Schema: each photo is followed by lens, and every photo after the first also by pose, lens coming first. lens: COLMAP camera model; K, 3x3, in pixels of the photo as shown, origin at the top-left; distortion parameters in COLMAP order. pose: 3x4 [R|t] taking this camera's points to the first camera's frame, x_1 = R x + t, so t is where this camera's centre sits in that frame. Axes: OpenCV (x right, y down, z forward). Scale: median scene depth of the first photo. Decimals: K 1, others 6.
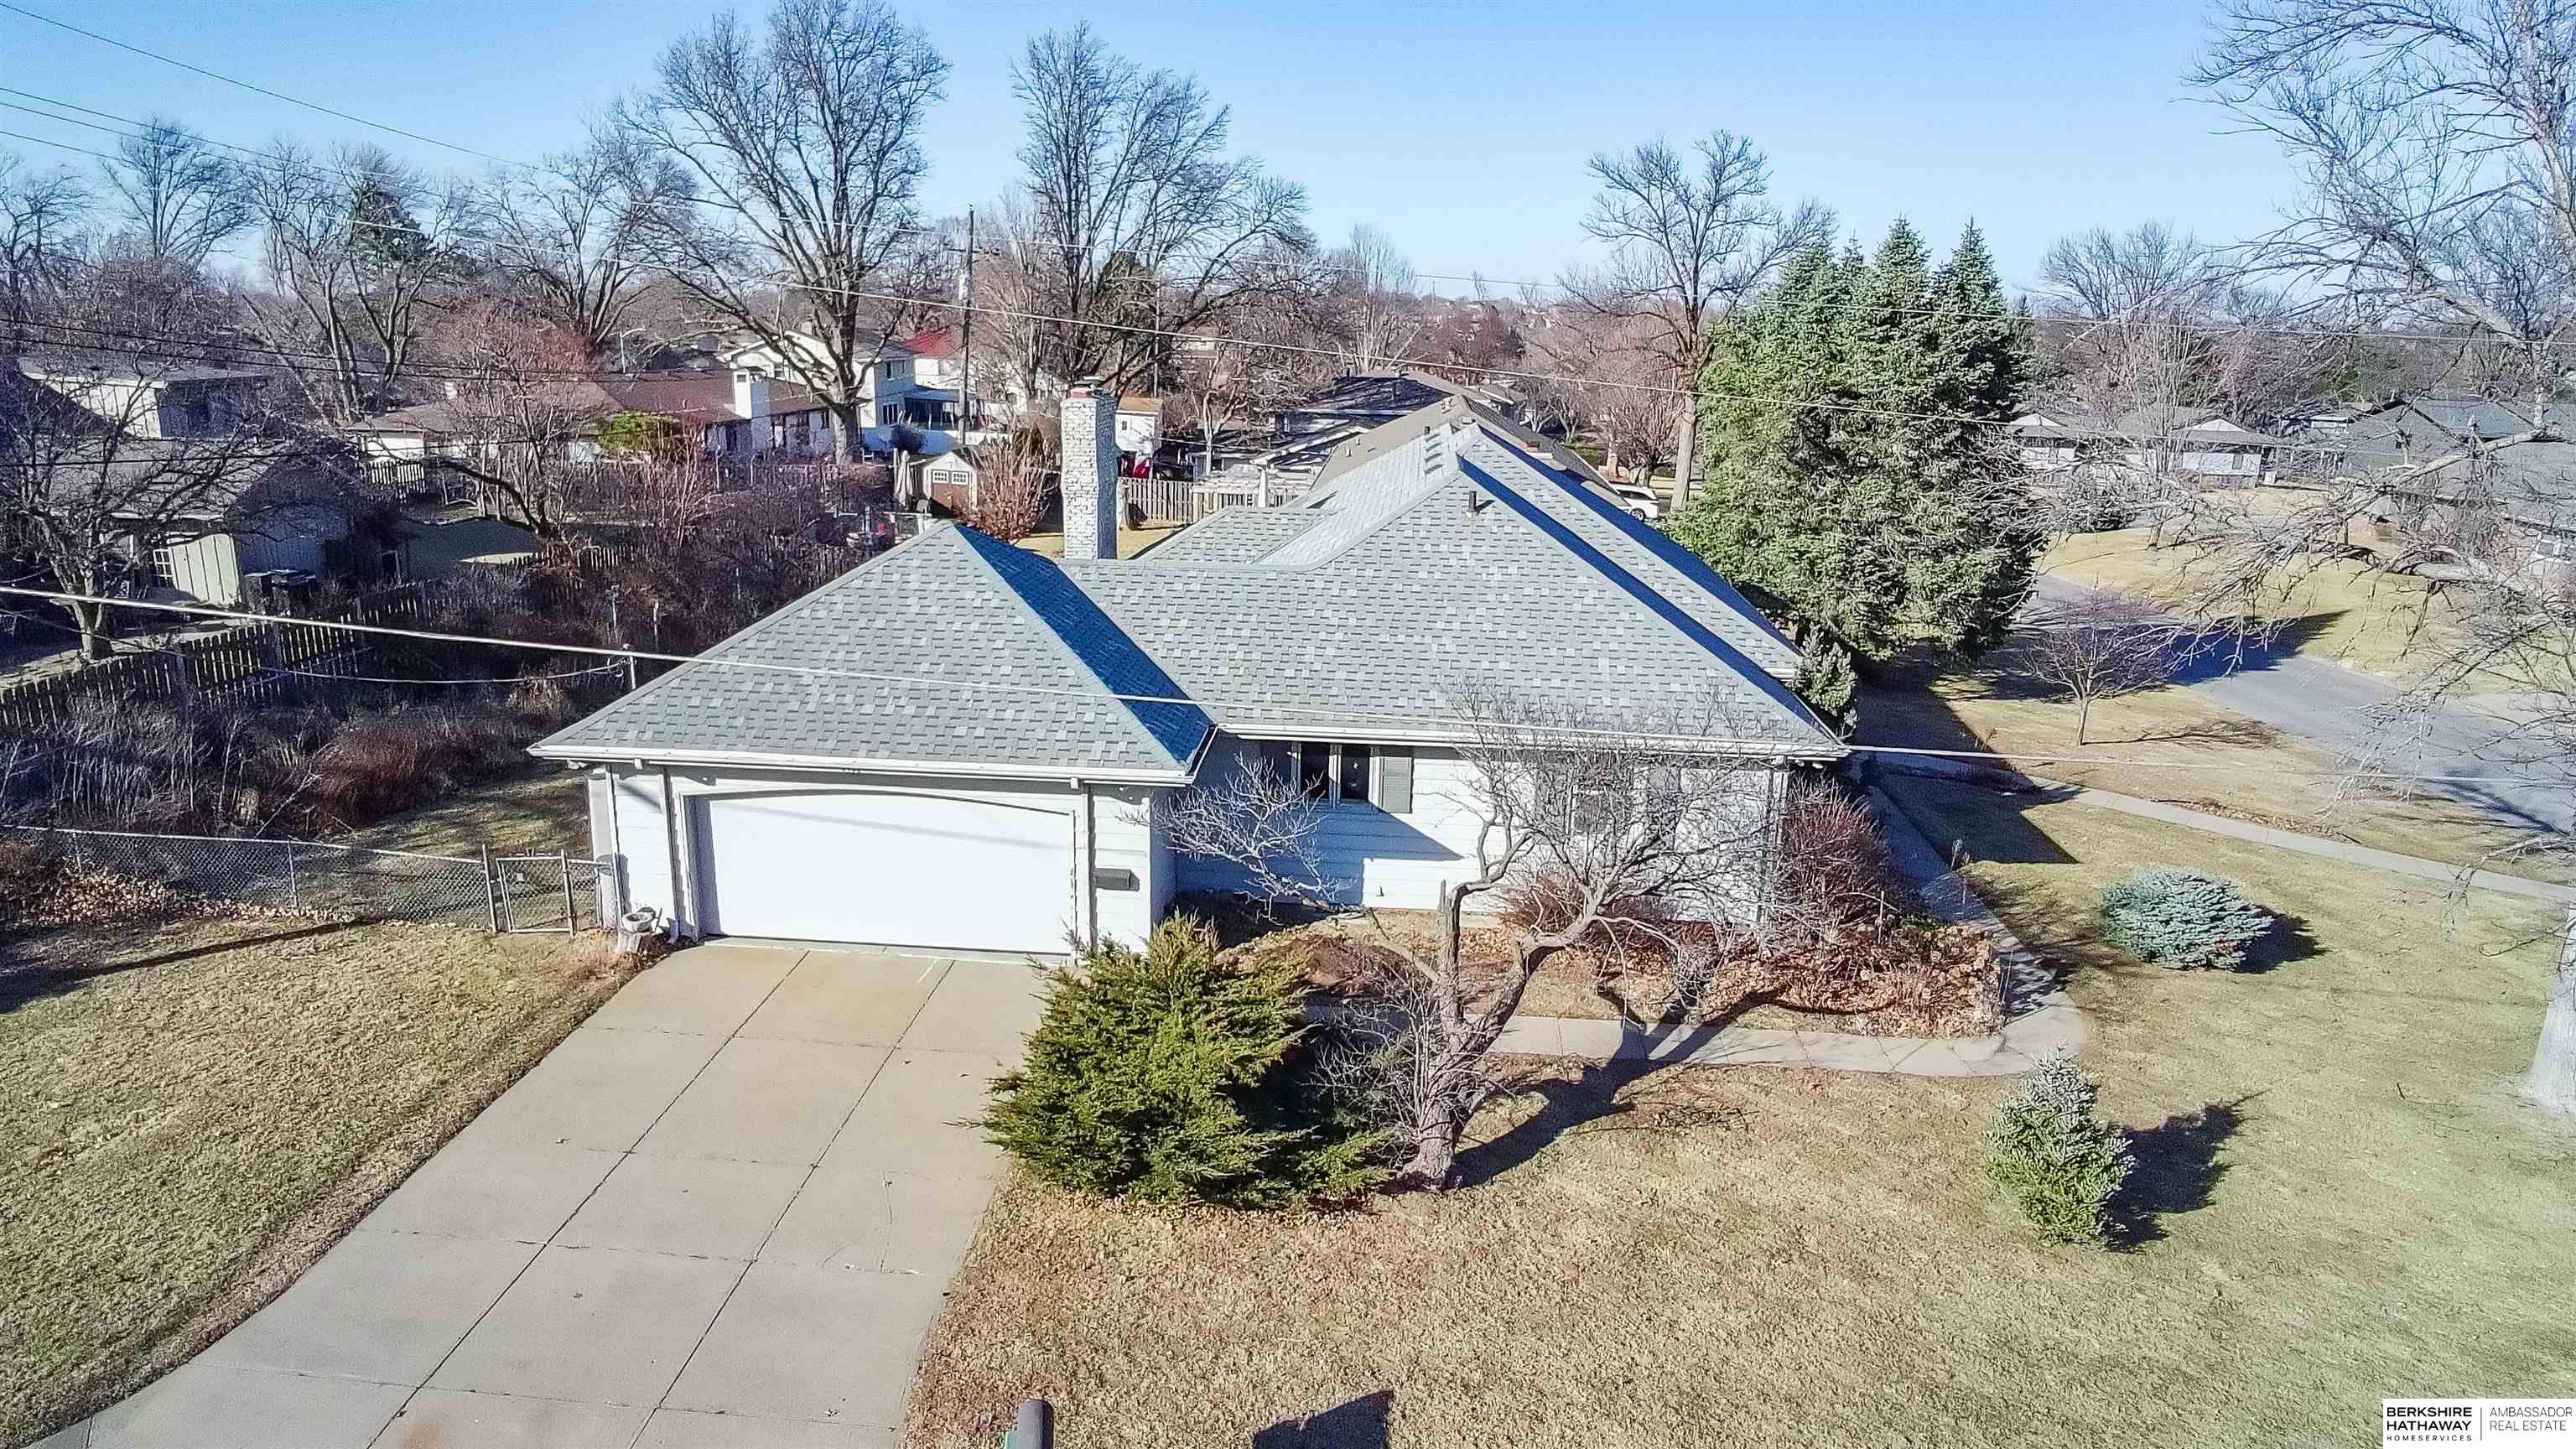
lens RADIAL K [[1735.5, 0, 1288.0], [0, 1735.5, 724.5], [0, 0, 1]] dist [-0.001576, 0.003562]
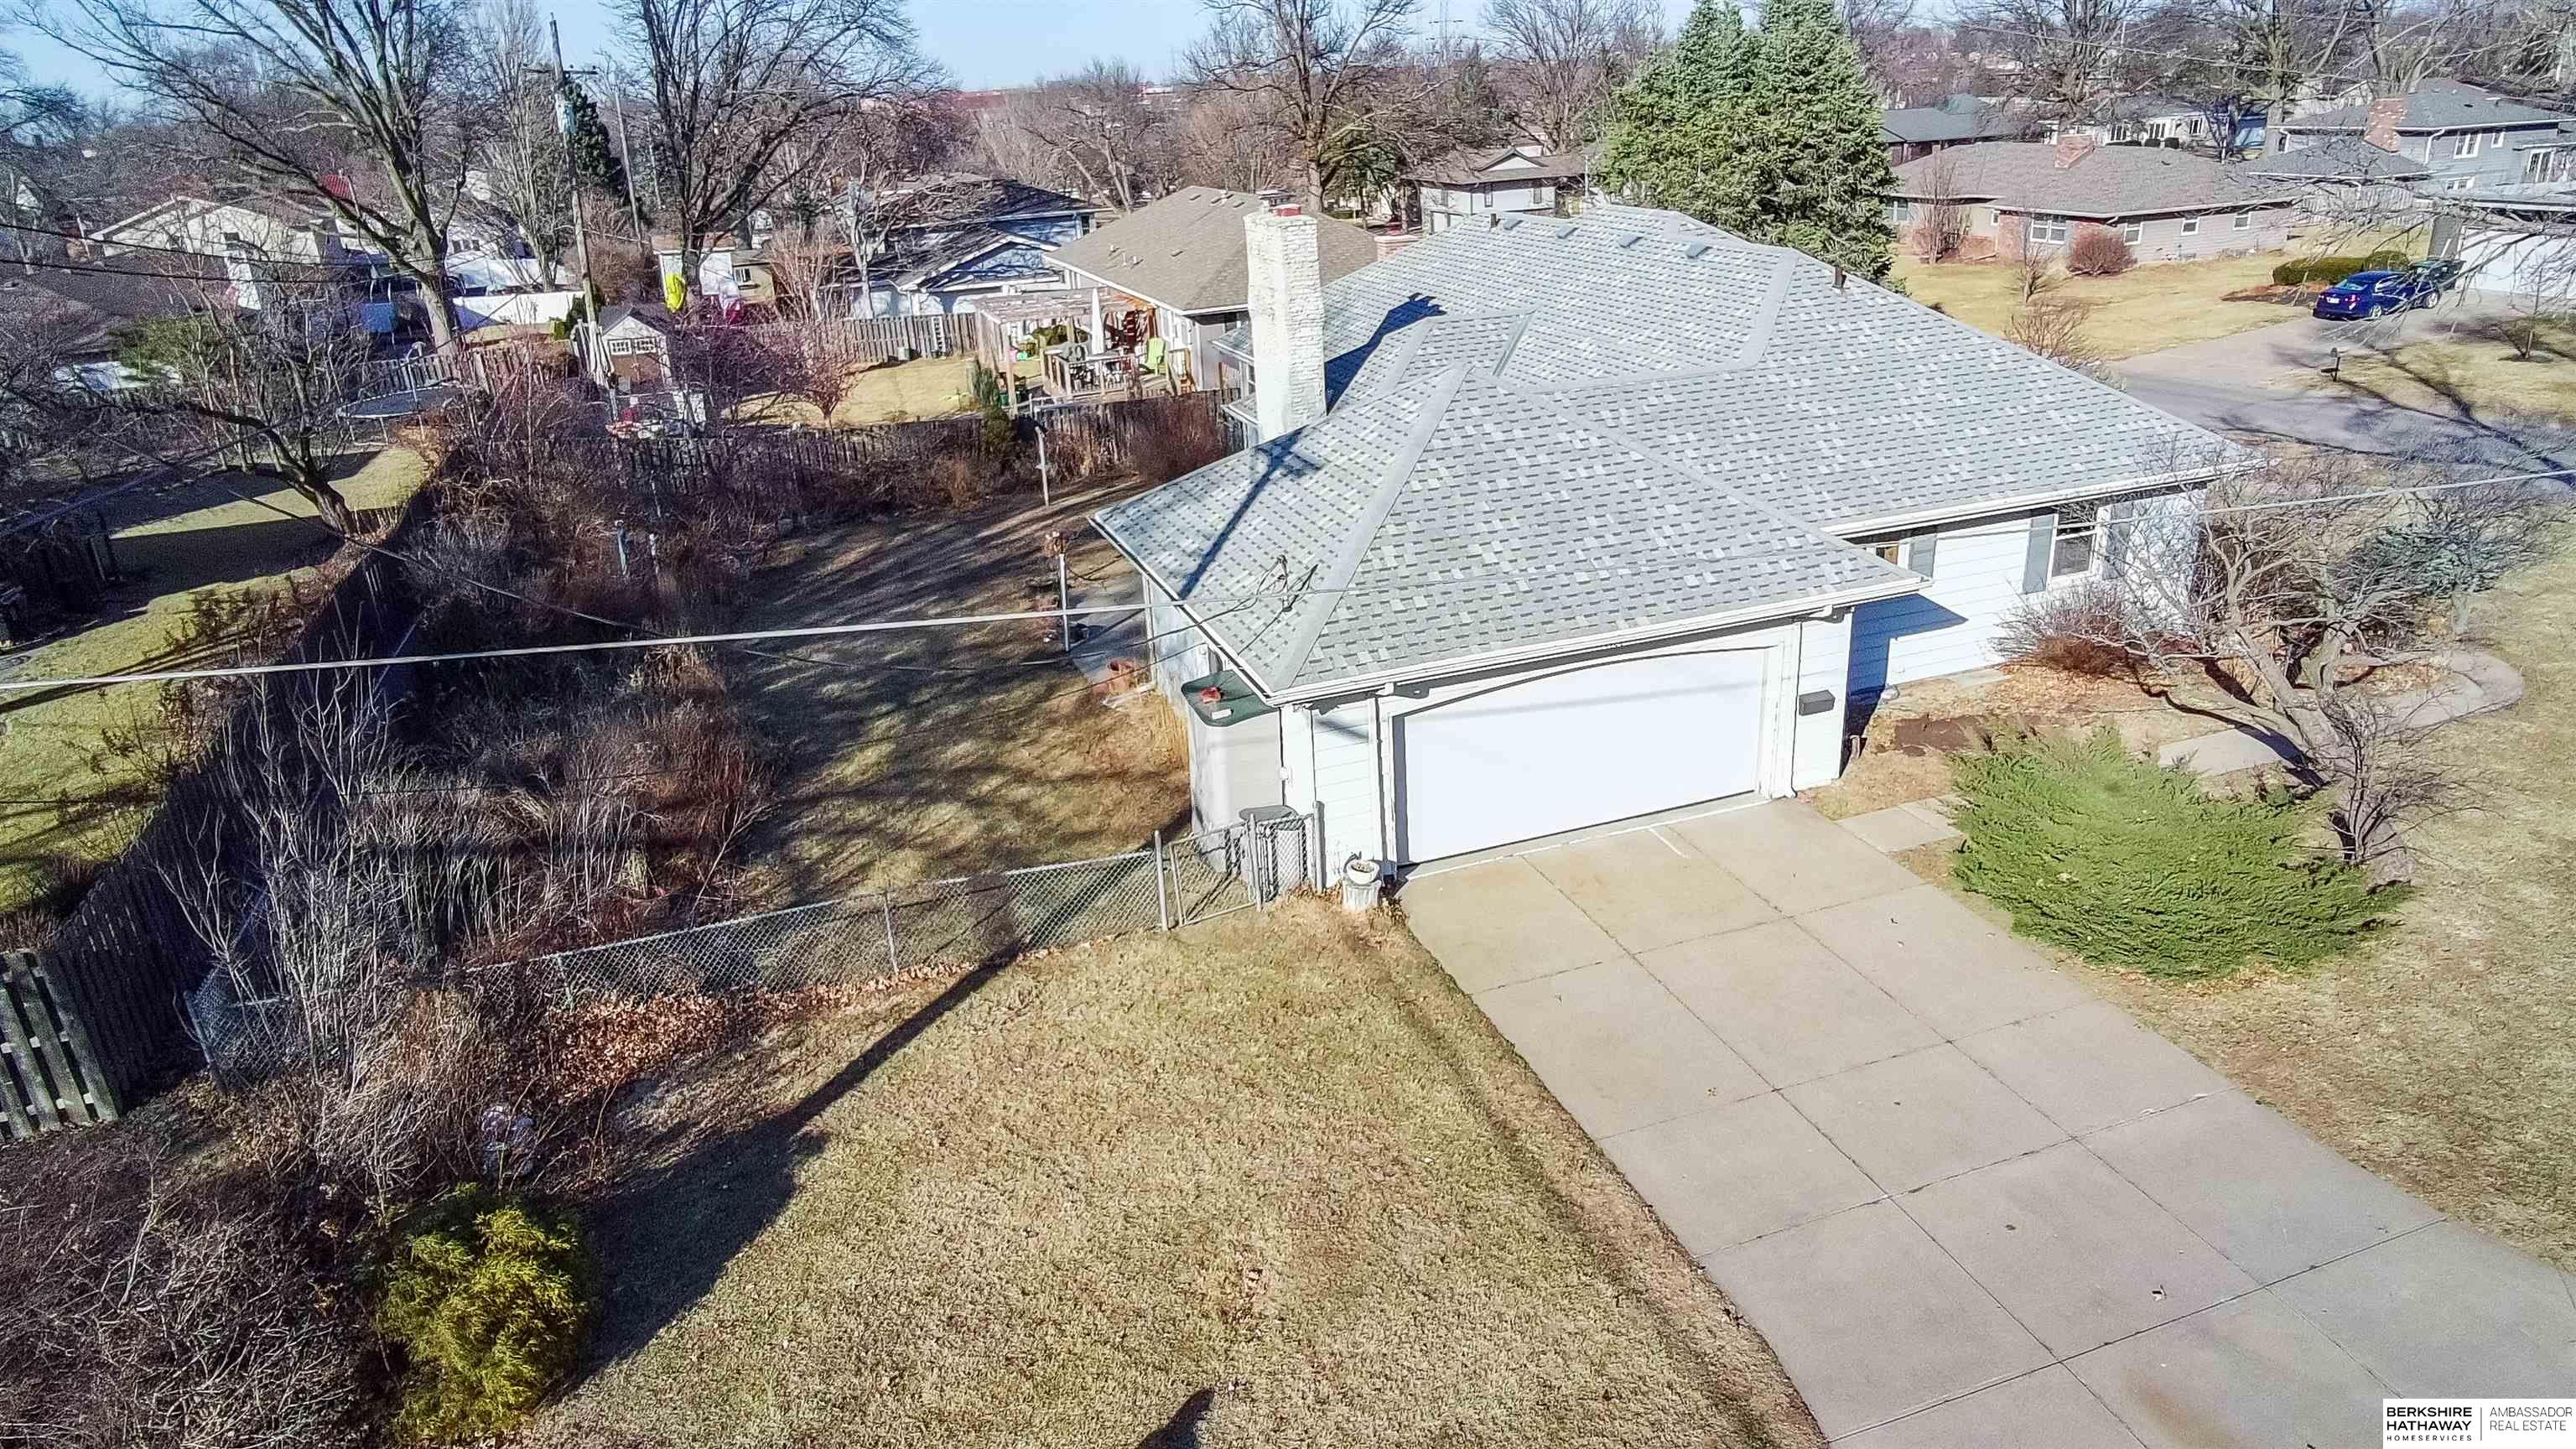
lens RADIAL K [[1735.5, 0, 1288.0], [0, 1735.5, 724.5], [0, 0, 1]] dist [-0.001576, 0.003562]
pose [[0.891052, -0.218941, 0.397607, -0.750598], [0.171662, 0.973463, 0.151335, -0.096540], [-0.420189, -0.066594, 0.904990, 0.244967]]
